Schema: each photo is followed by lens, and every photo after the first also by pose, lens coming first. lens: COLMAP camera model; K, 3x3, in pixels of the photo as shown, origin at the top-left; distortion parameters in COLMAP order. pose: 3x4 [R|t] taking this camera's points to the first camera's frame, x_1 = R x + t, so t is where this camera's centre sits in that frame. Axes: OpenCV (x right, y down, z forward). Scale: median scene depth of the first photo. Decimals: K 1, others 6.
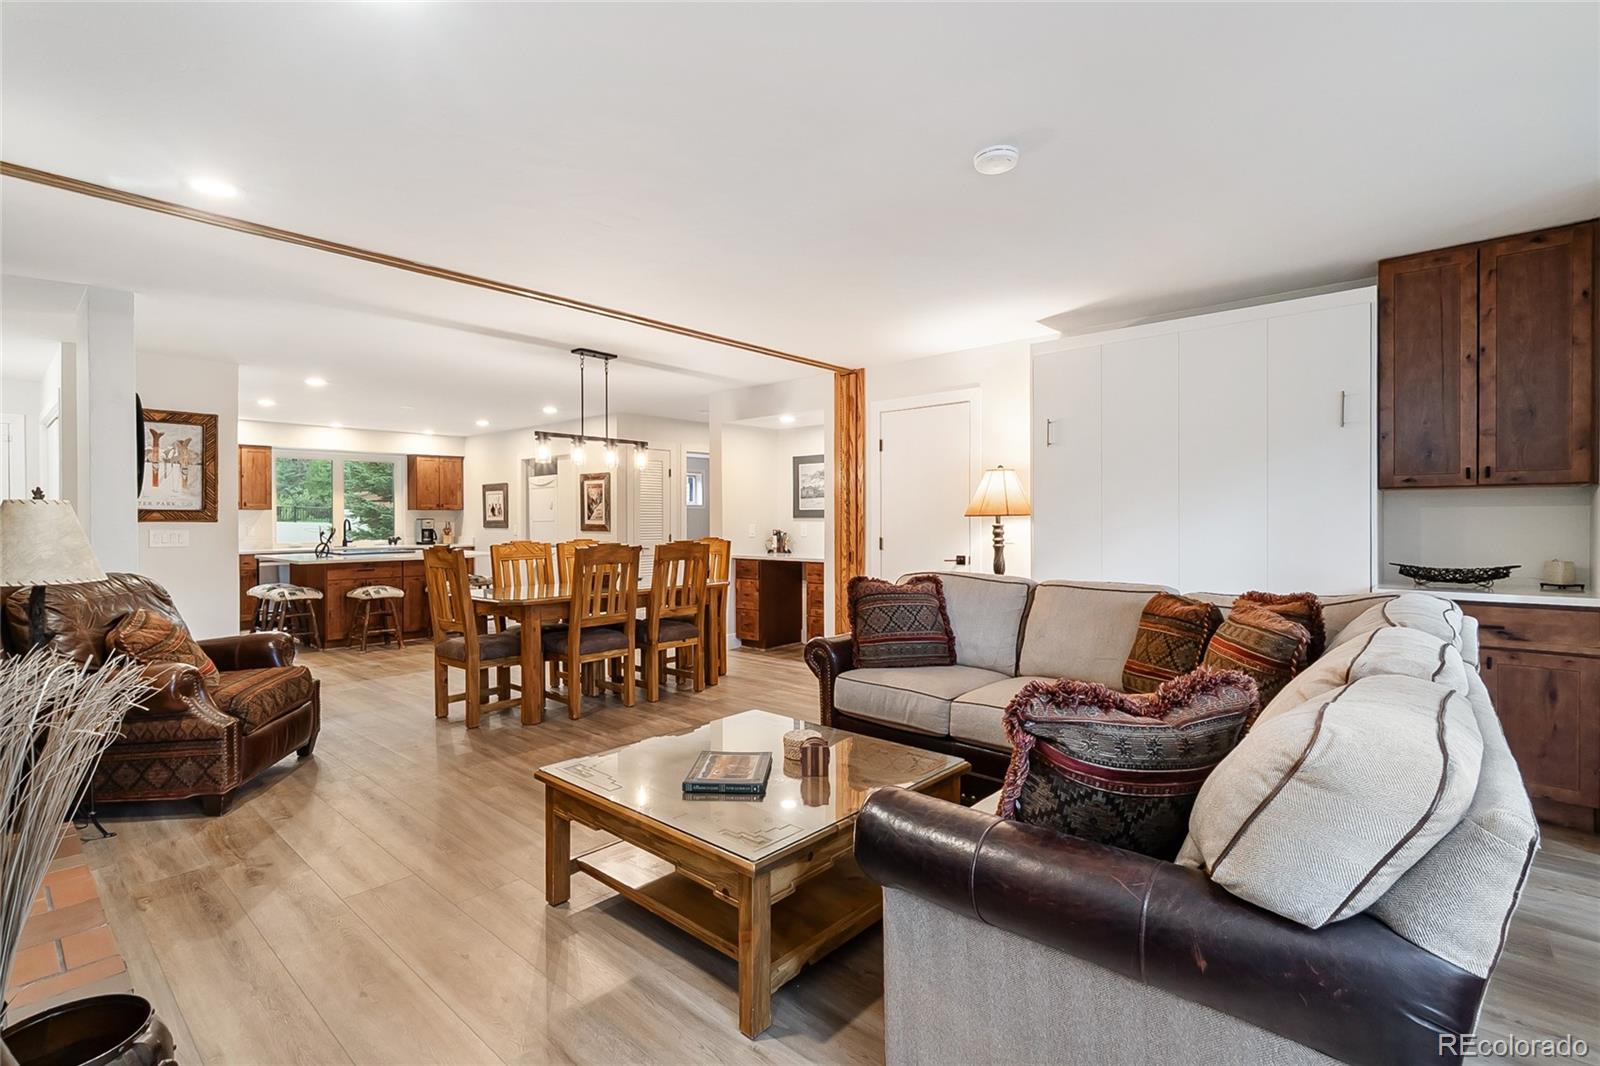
lens RADIAL K [[737.4, 0, 799.2], [0, 737.4, 527.4], [0, 0, 1]] dist [-0.001477, -0.000367]
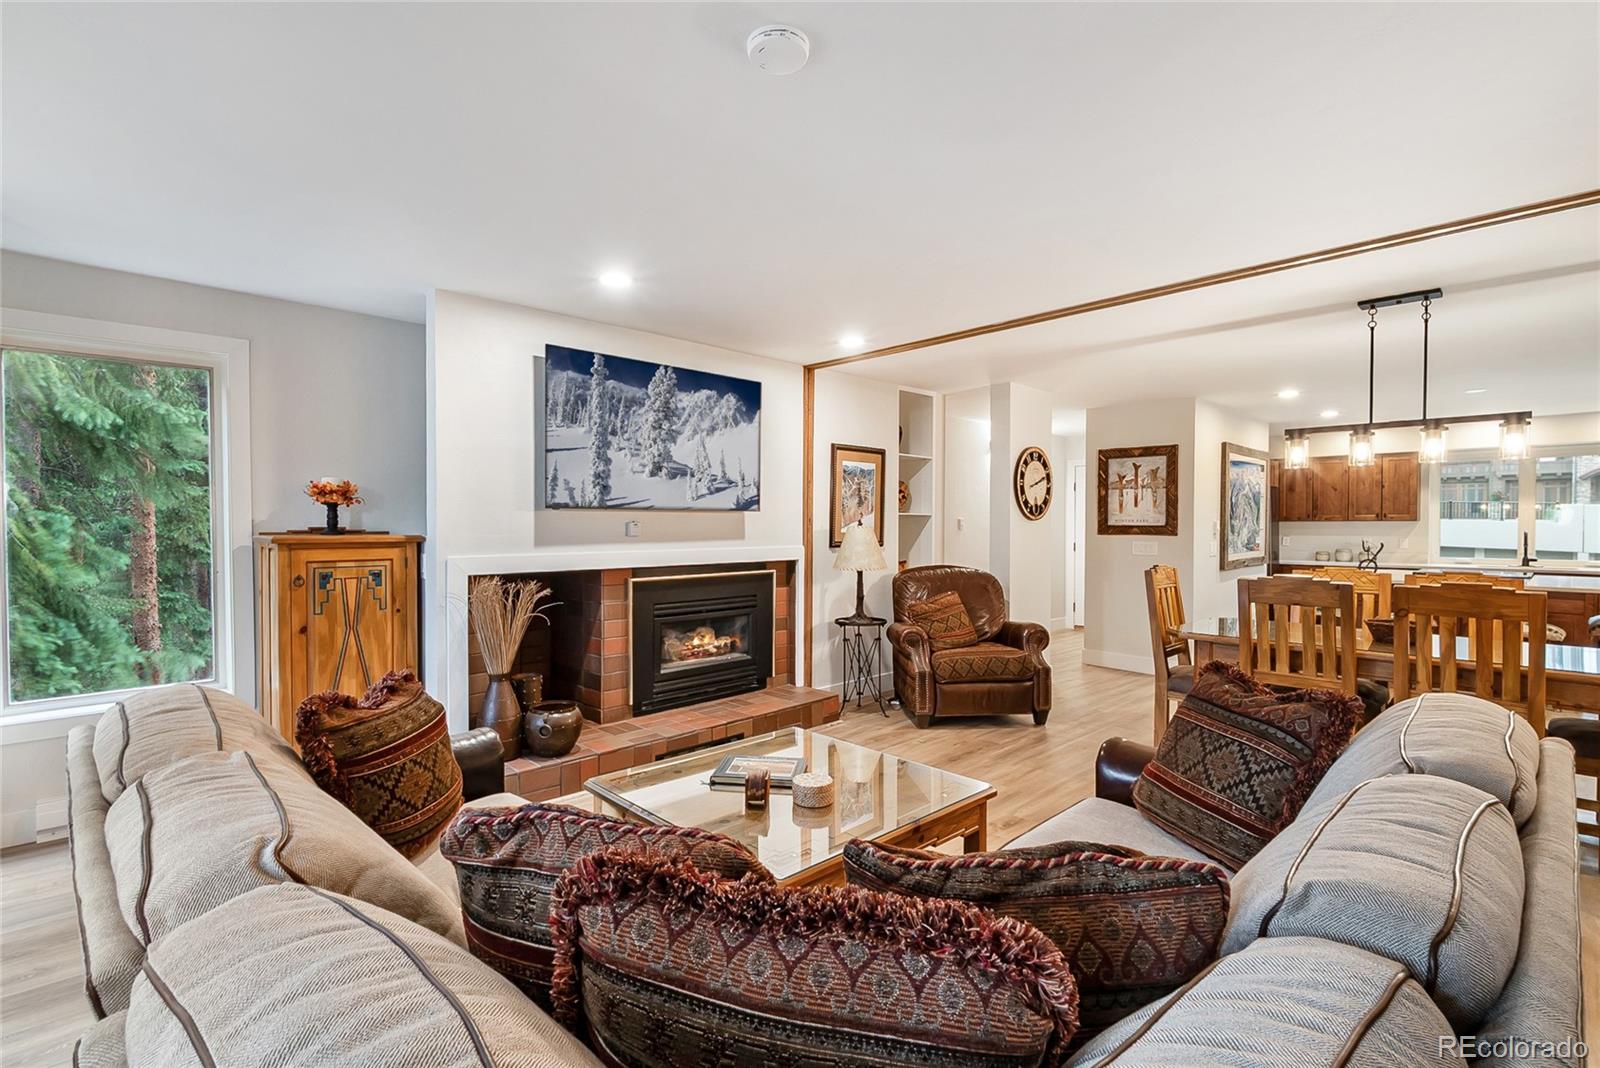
lens RADIAL K [[734.8, 0, 783.6], [0, 734.8, 532.0], [0, 0, 1]] dist [-0.001939, -0.000579]
pose [[-0.093292, 0.013882, -0.995542, 0.321808], [-0.012870, 0.999802, 0.015147, -0.016874], [0.995556, 0.014226, -0.093095, 0.357488]]
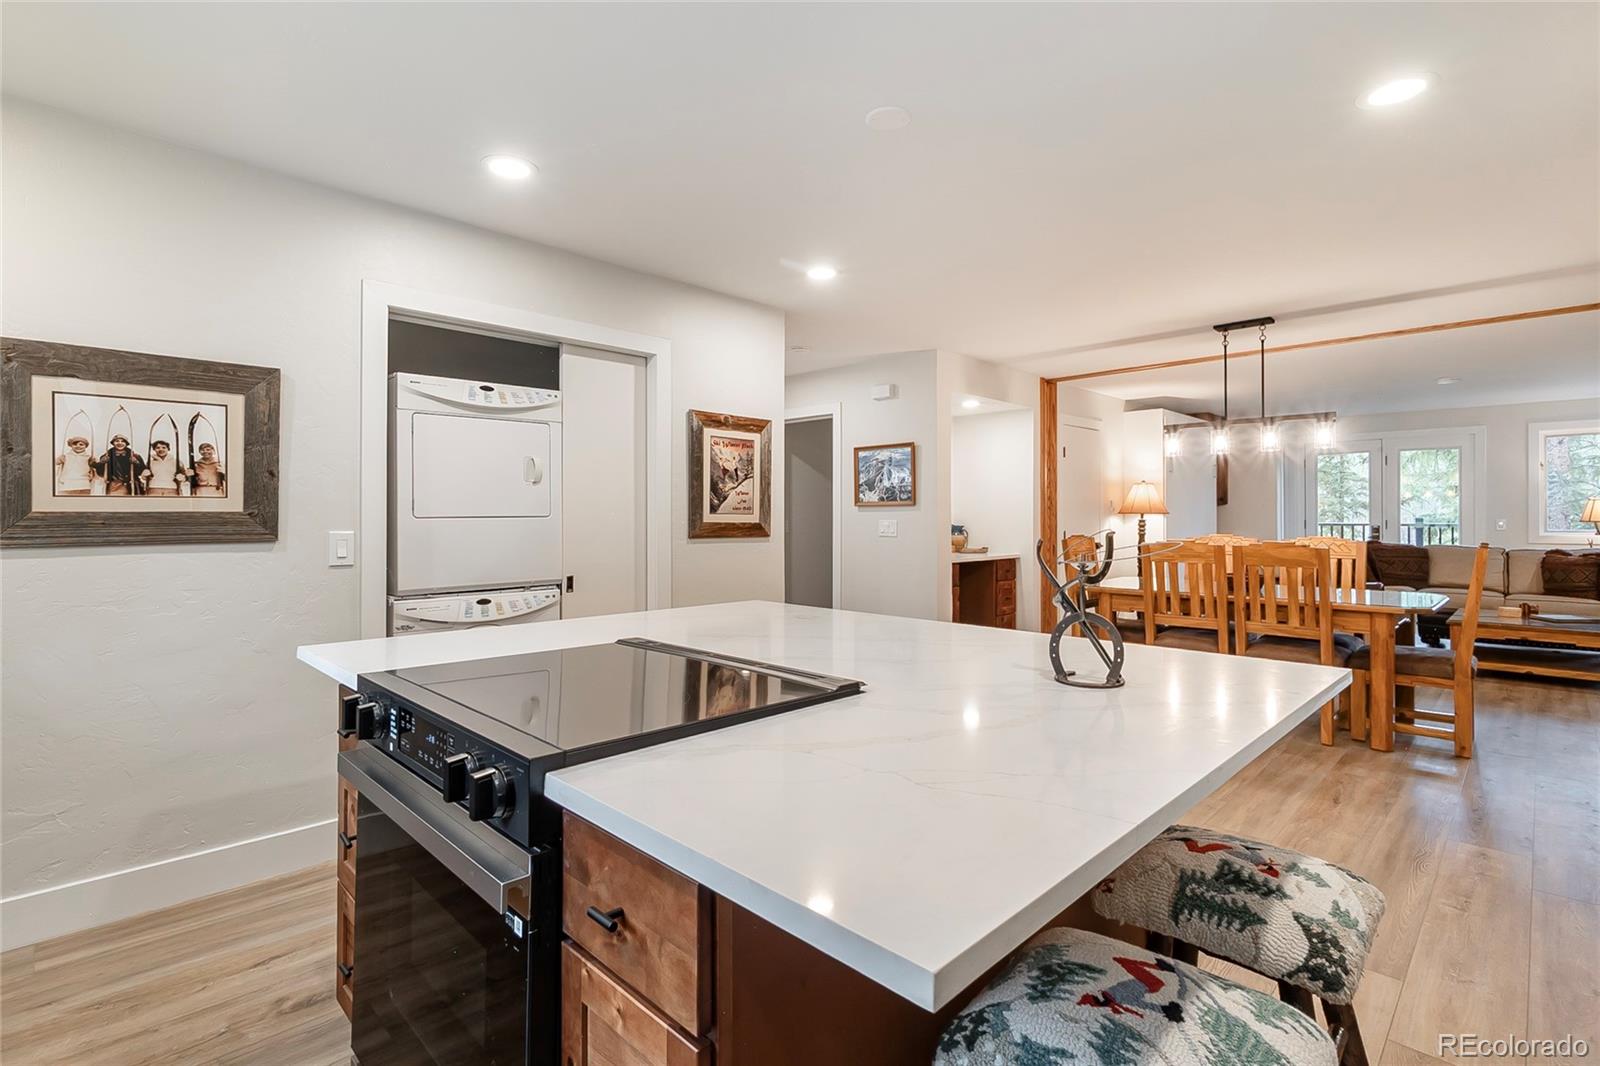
lens RADIAL K [[721.1, 0, 788.6], [0, 721.1, 517.2], [0, 0, 1]] dist [-0.008628, -0.000178]
pose [[0.081855, 0.002703, 0.996641, -0.832530], [0.010749, 0.999936, -0.003595, -0.006588], [-0.996586, 0.011007, 0.081820, 1.046585]]
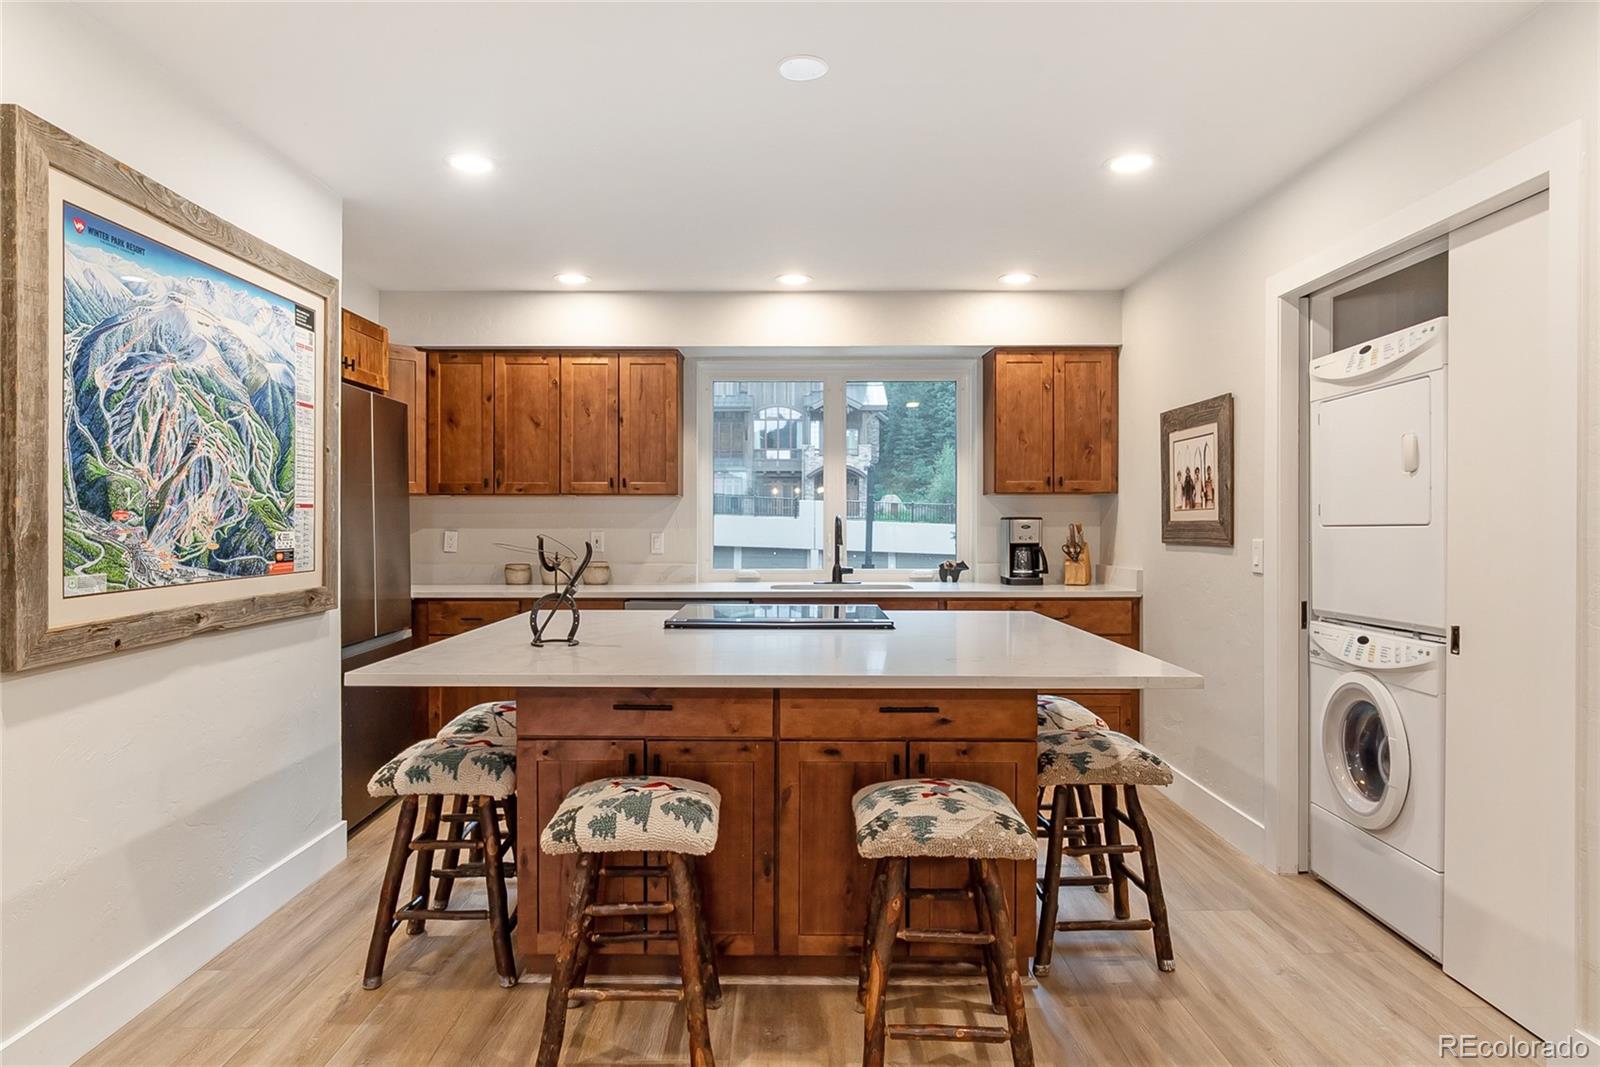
lens RADIAL K [[962.0, 0, 785.4], [0, 962.0, 529.2], [0, 0, 1]] dist [-0.007432, 0.003223]
pose [[0.659132, 0.006931, -0.751995, -0.295147], [-0.010849, 0.999941, -0.000293, -0.005550], [0.751949, 0.008351, 0.659169, 0.805908]]
